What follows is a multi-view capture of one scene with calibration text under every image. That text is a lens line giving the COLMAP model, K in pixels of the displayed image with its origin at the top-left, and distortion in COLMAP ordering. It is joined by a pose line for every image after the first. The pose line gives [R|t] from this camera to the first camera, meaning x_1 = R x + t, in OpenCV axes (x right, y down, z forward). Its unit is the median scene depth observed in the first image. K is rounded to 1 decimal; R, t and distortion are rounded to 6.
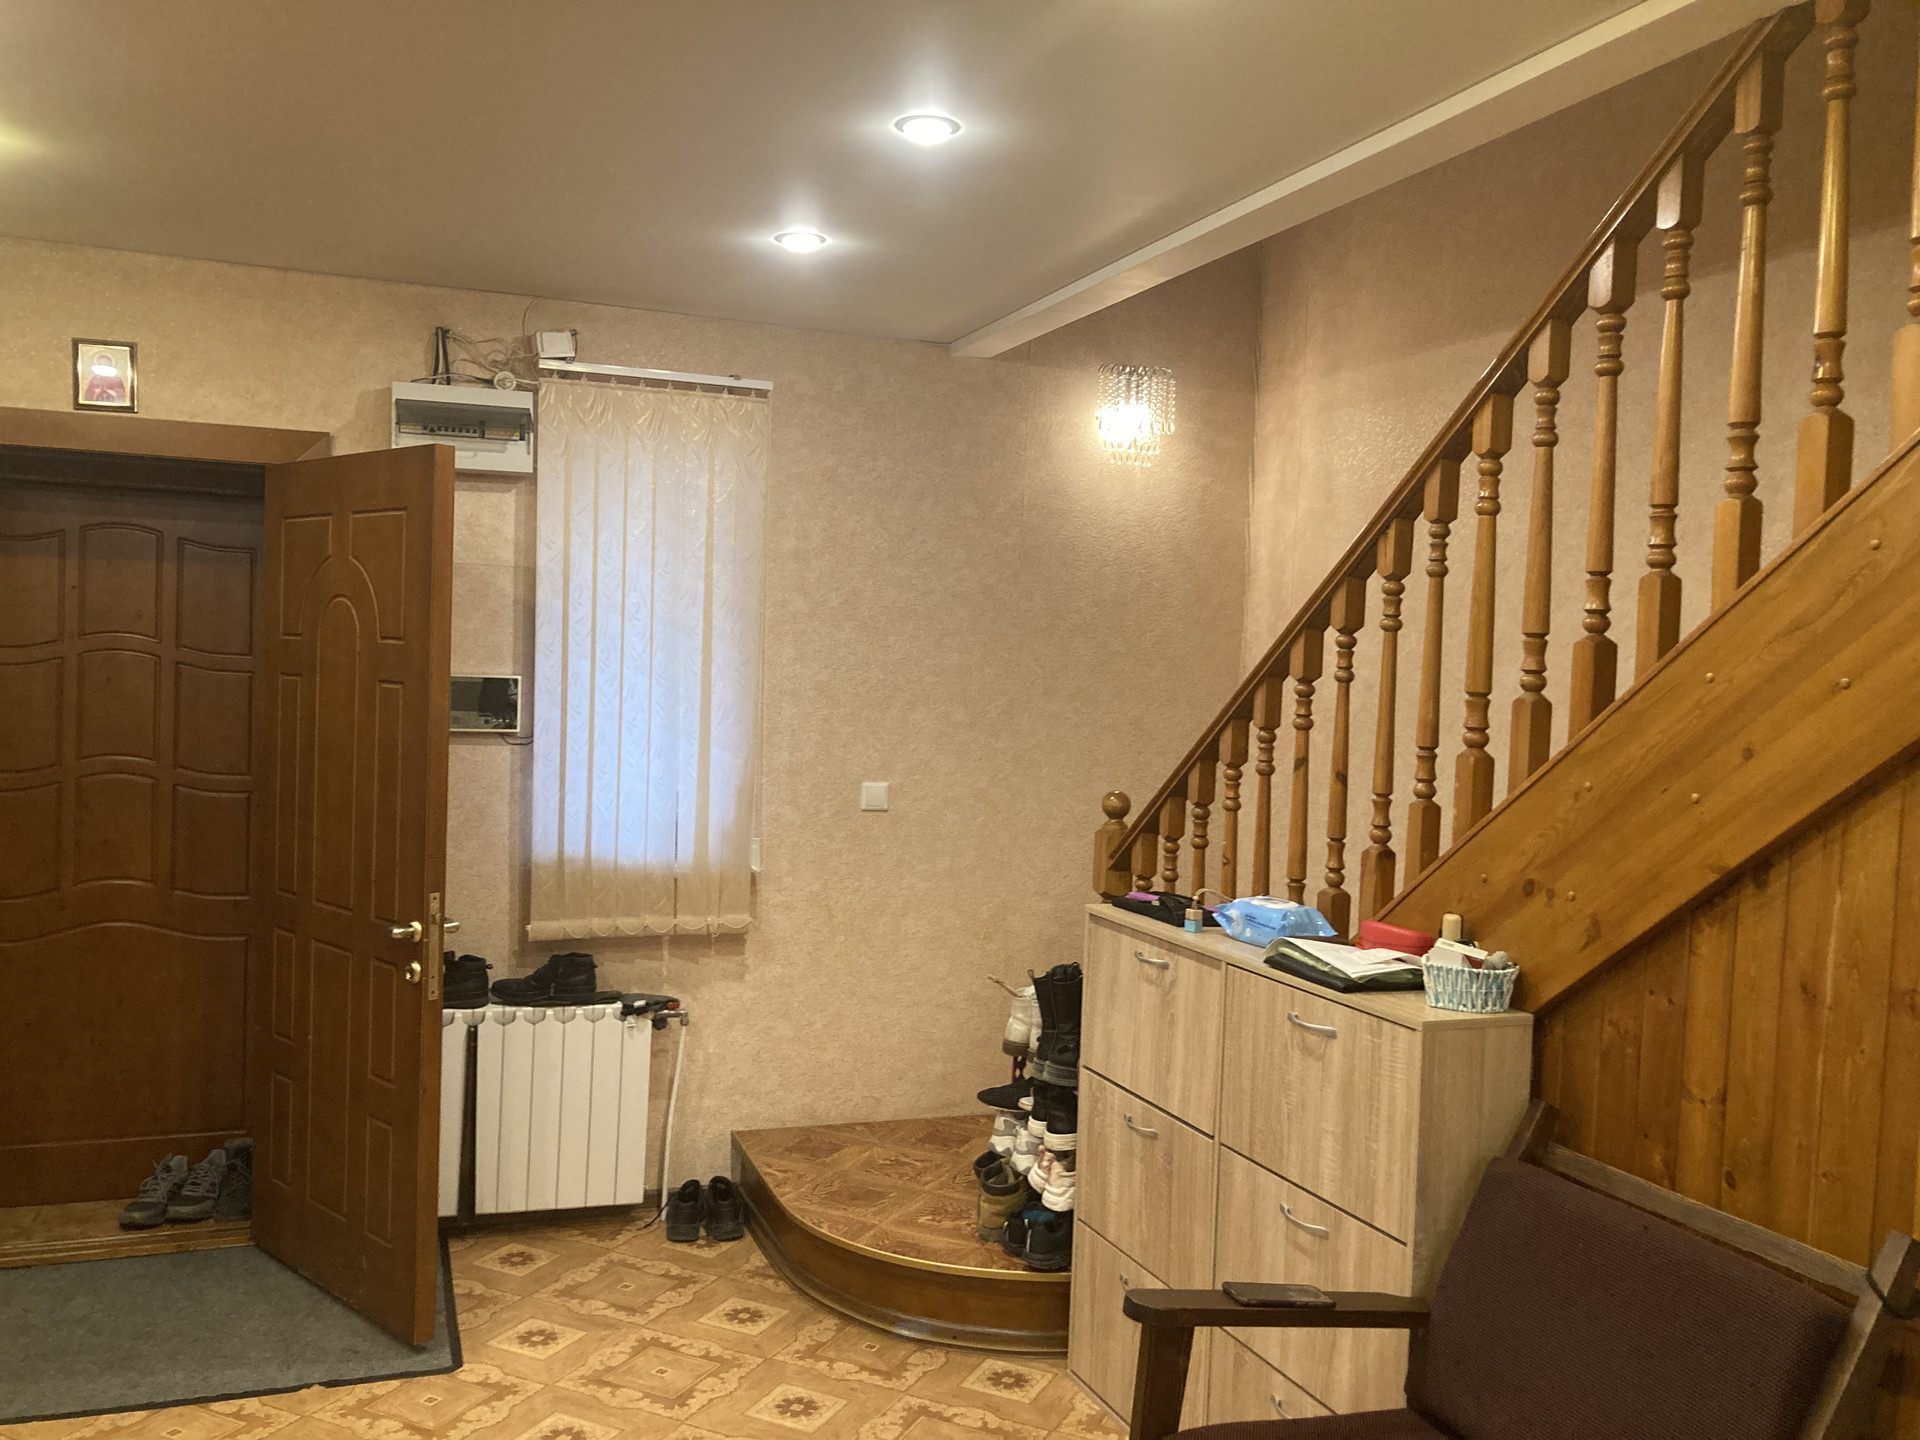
lens RADIAL K [[1588.5, 0, 960.0], [0, 1588.5, 720.0], [0, 0, 1]] dist [0.048638, -0.049749]
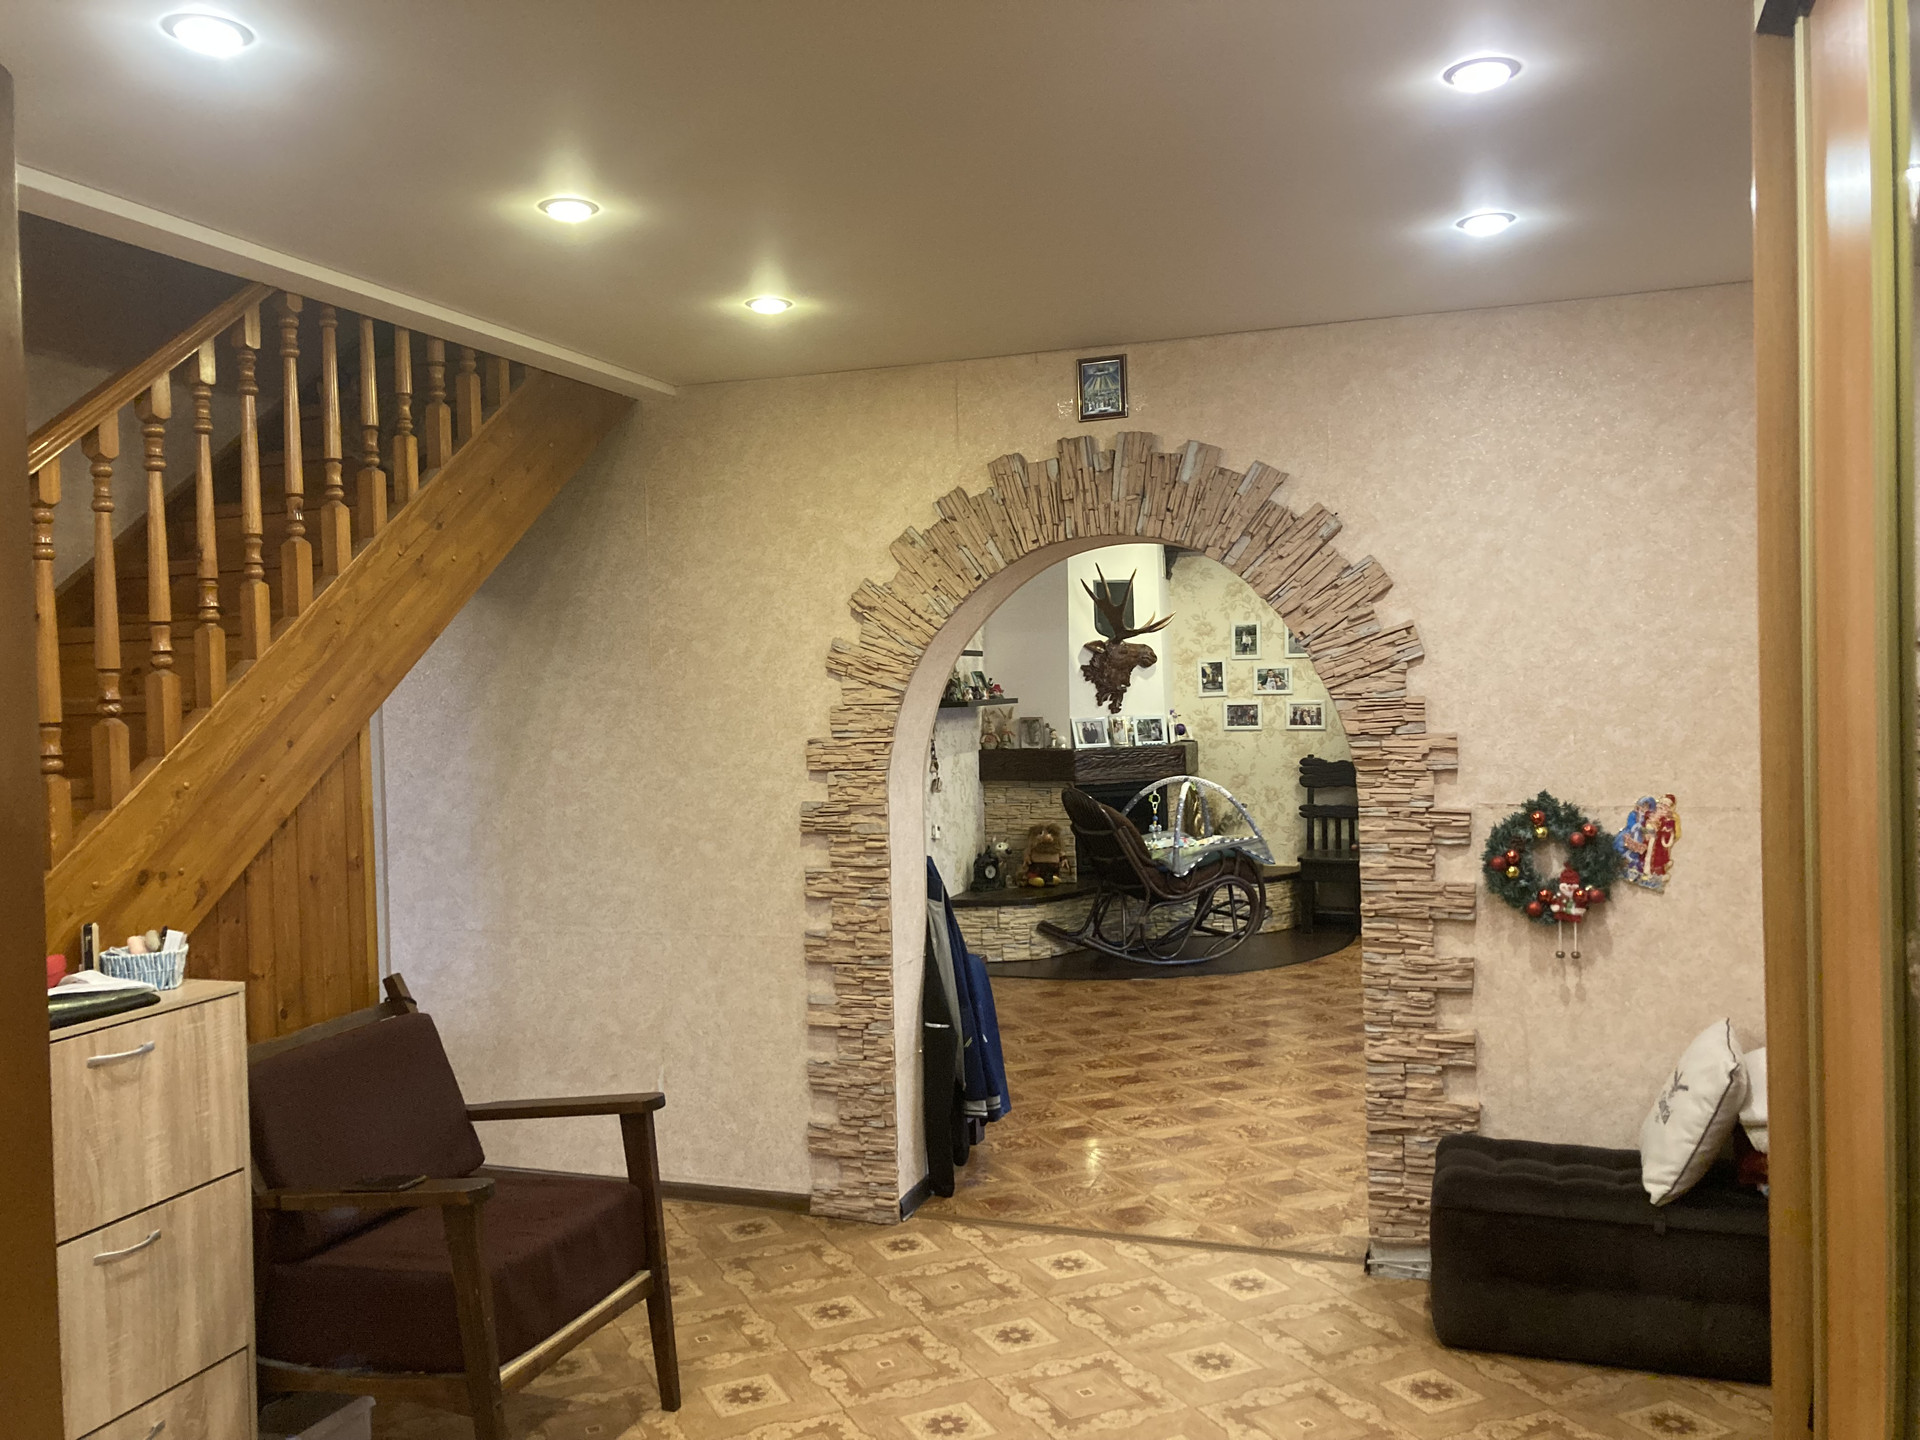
lens RADIAL K [[1588.5, 0, 960.0], [0, 1588.5, 720.0], [0, 0, 1]] dist [0.048638, -0.049749]
pose [[-0.769283, -0.034519, 0.637975, -0.573581], [0.020624, 0.996677, 0.078796, -0.062940], [-0.638575, 0.073774, -0.766015, 0.977372]]
